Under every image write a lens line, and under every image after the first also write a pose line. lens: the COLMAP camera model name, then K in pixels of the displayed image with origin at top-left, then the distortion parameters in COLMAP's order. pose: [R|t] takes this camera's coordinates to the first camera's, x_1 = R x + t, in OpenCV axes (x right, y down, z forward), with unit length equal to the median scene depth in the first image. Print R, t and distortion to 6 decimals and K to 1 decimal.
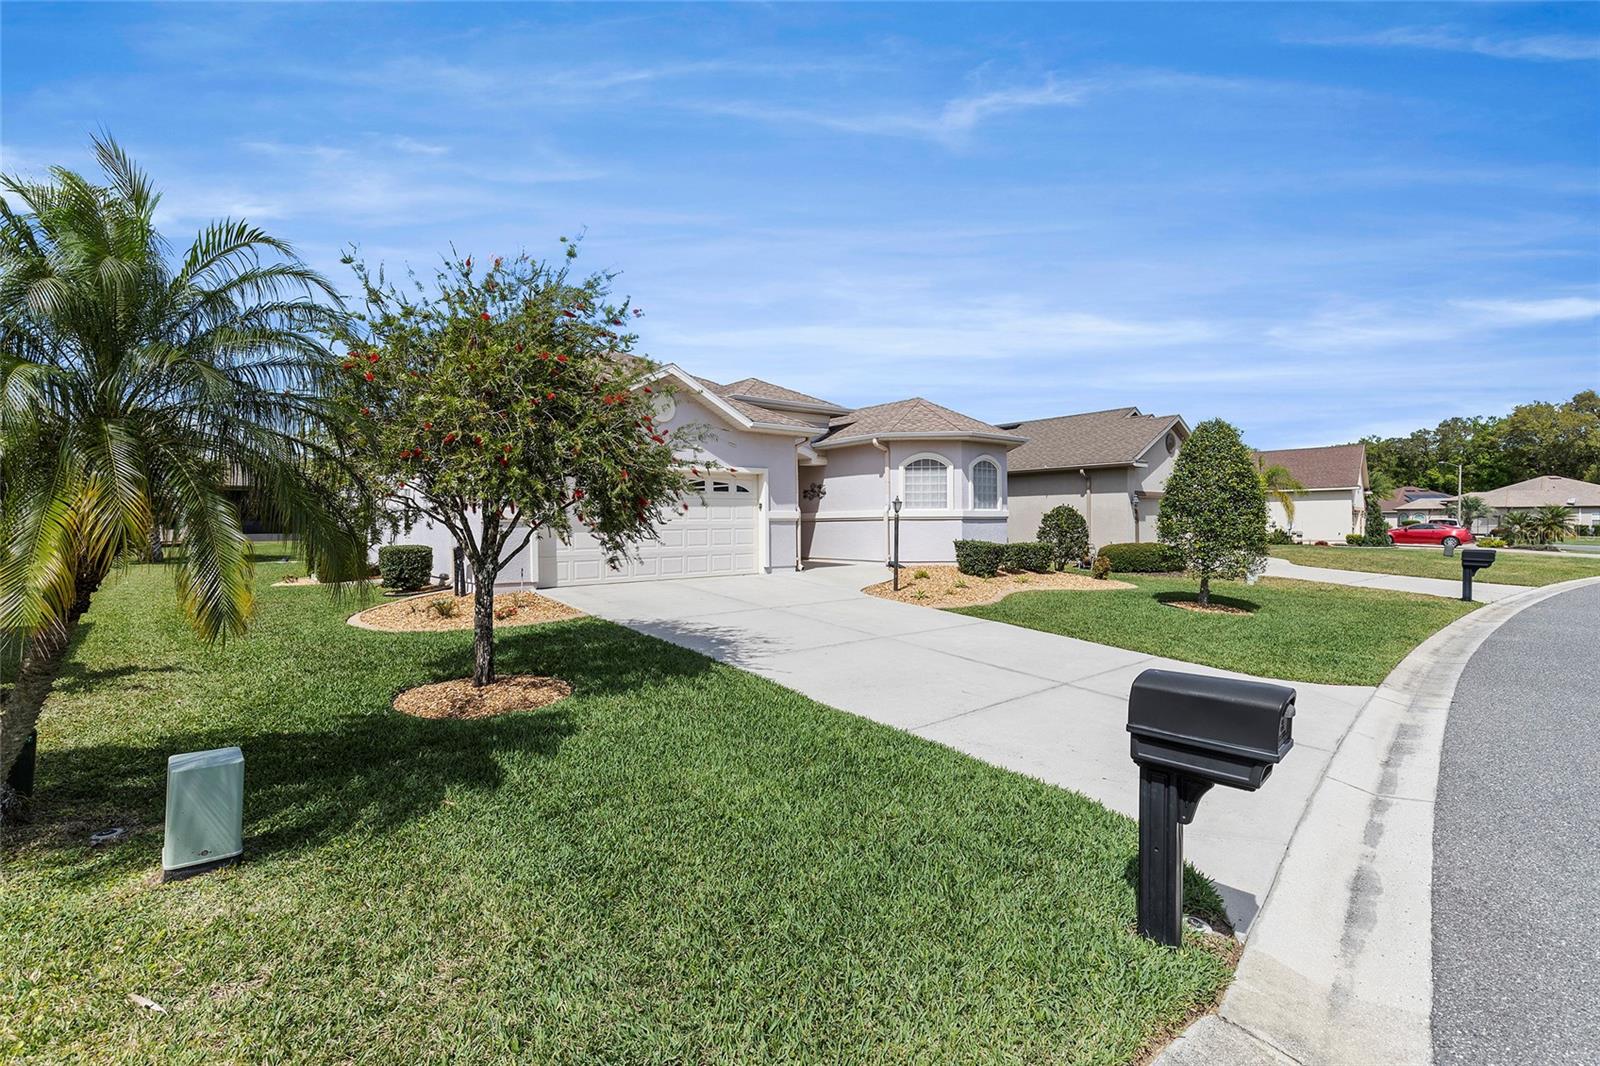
lens RADIAL K [[717.7, 0, 796.1], [0, 717.7, 524.4], [0, 0, 1]] dist [0.016976, 0.000127]
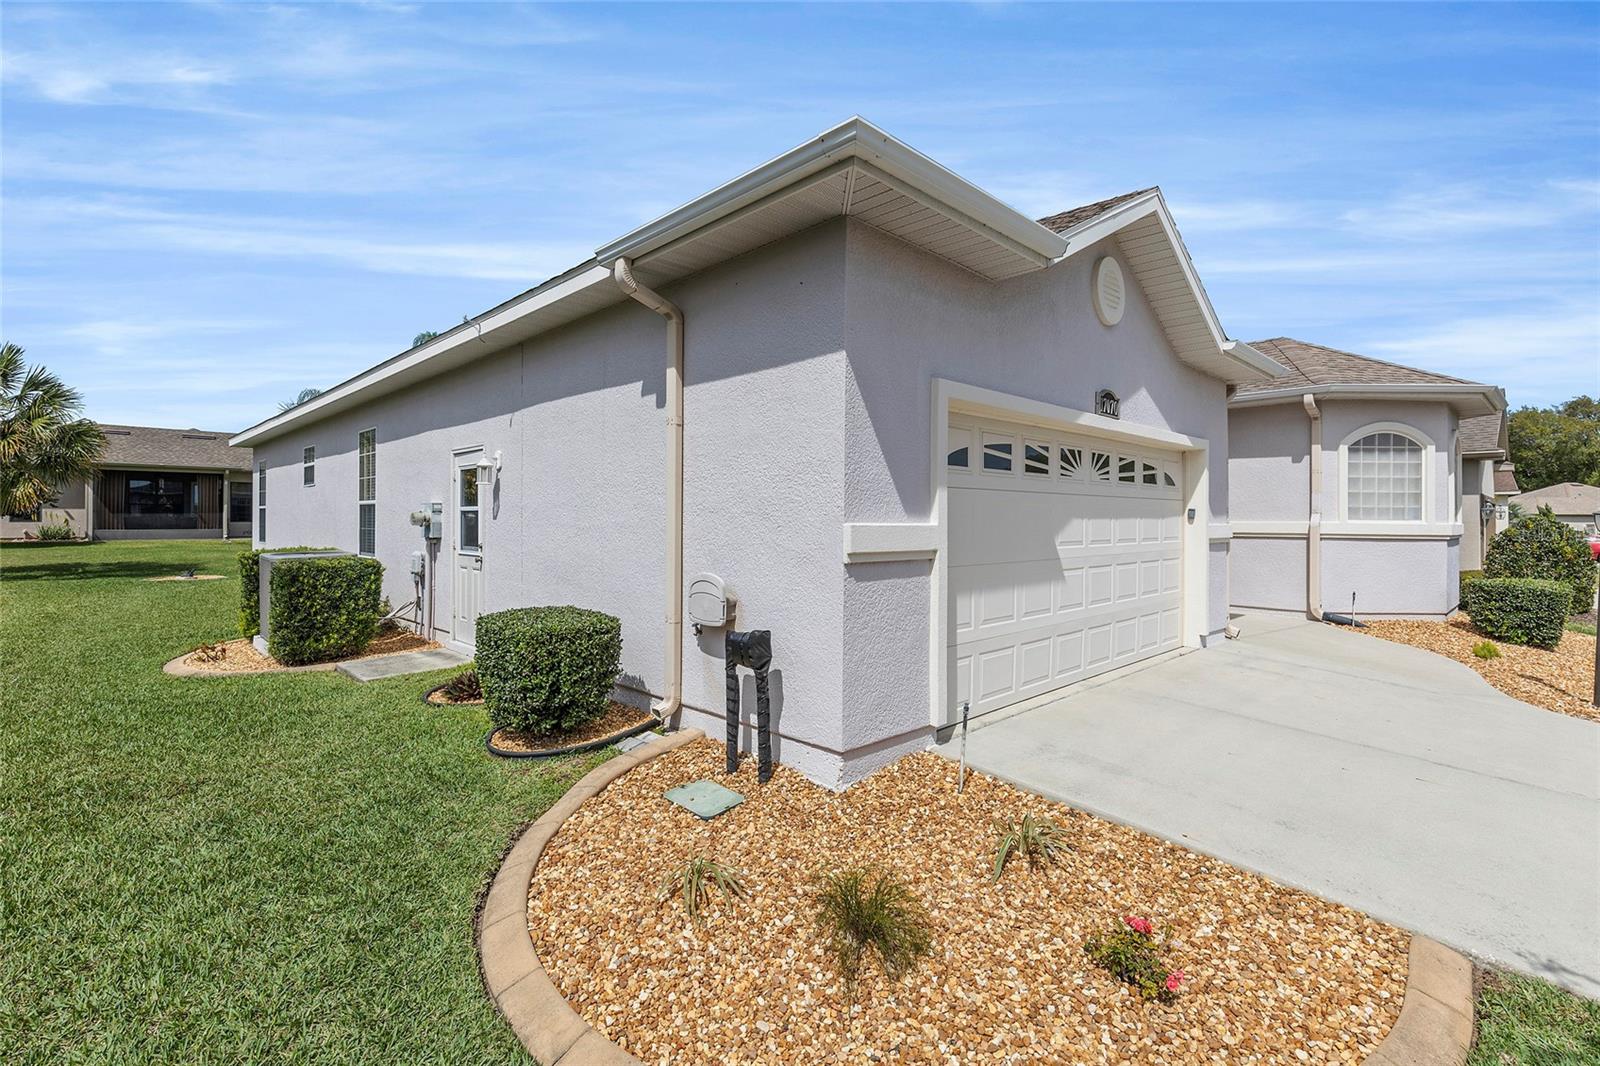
lens RADIAL K [[717.7, 0, 796.1], [0, 717.7, 524.4], [0, 0, 1]] dist [0.016976, 0.000127]
pose [[0.996157, 0.015670, 0.086168, -0.335701], [-0.016794, 0.999783, 0.012338, -0.017728], [-0.085956, -0.013738, 0.996204, 0.463123]]
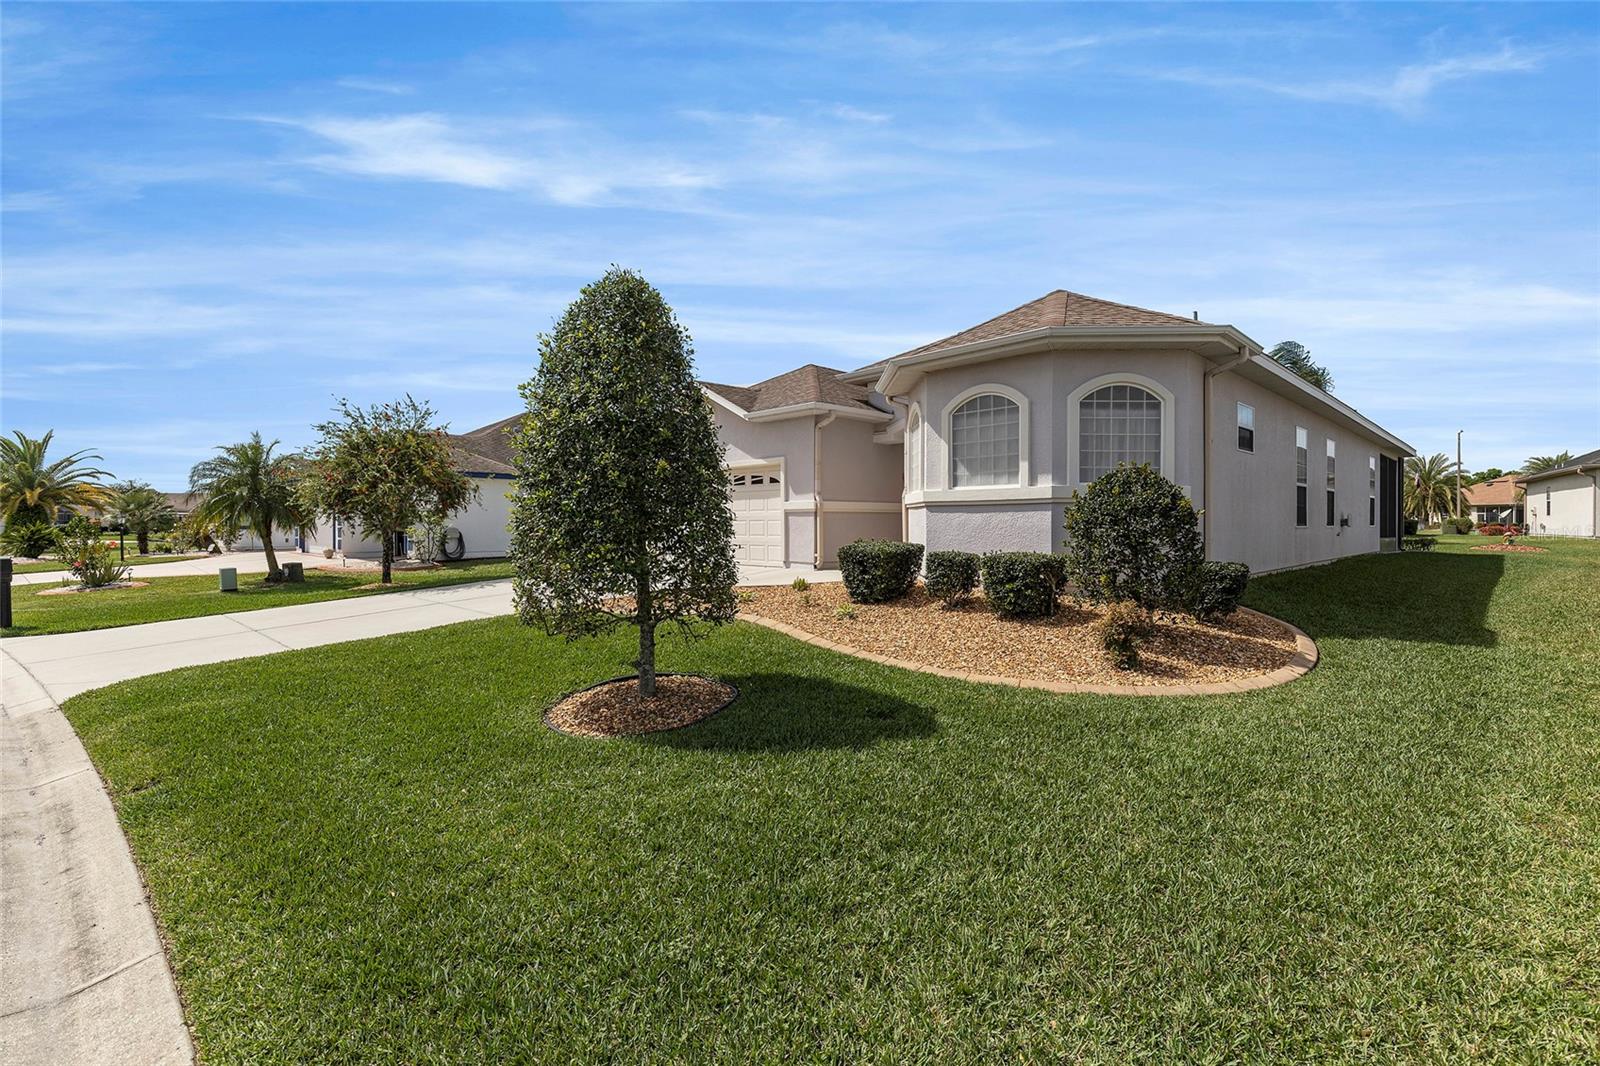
lens RADIAL K [[717.7, 0, 796.1], [0, 717.7, 524.4], [0, 0, 1]] dist [0.016976, 0.000127]
pose [[0.093436, 0.009377, -0.995581, 0.806272], [0.004636, 0.999941, 0.009854, 0.001564], [0.995615, -0.005536, 0.093387, 0.834589]]
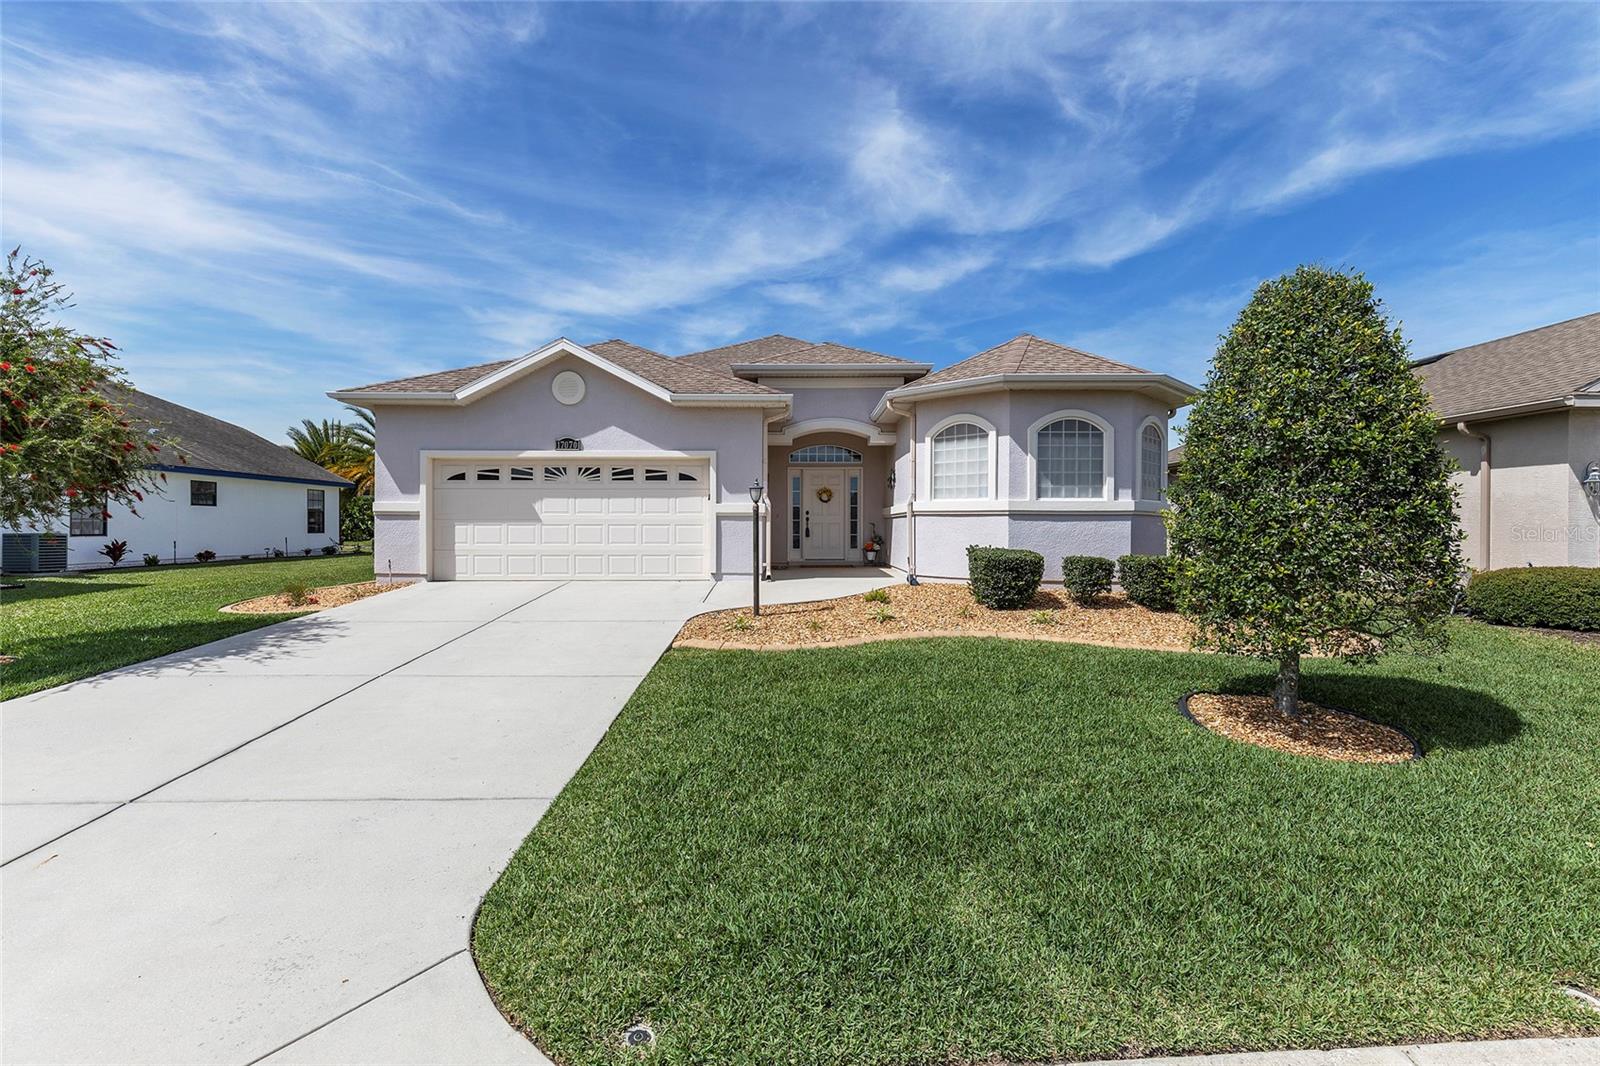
lens RADIAL K [[740.9, 0, 800.0], [0, 740.9, 533.0], [0, 0, 1]] dist [0.013057, -0.000036]
pose [[0.777952, 0.016348, -0.628111, 0.496179], [-0.008629, 0.999845, 0.015336, 0.000412], [0.628264, -0.006510, 0.777973, 0.375769]]
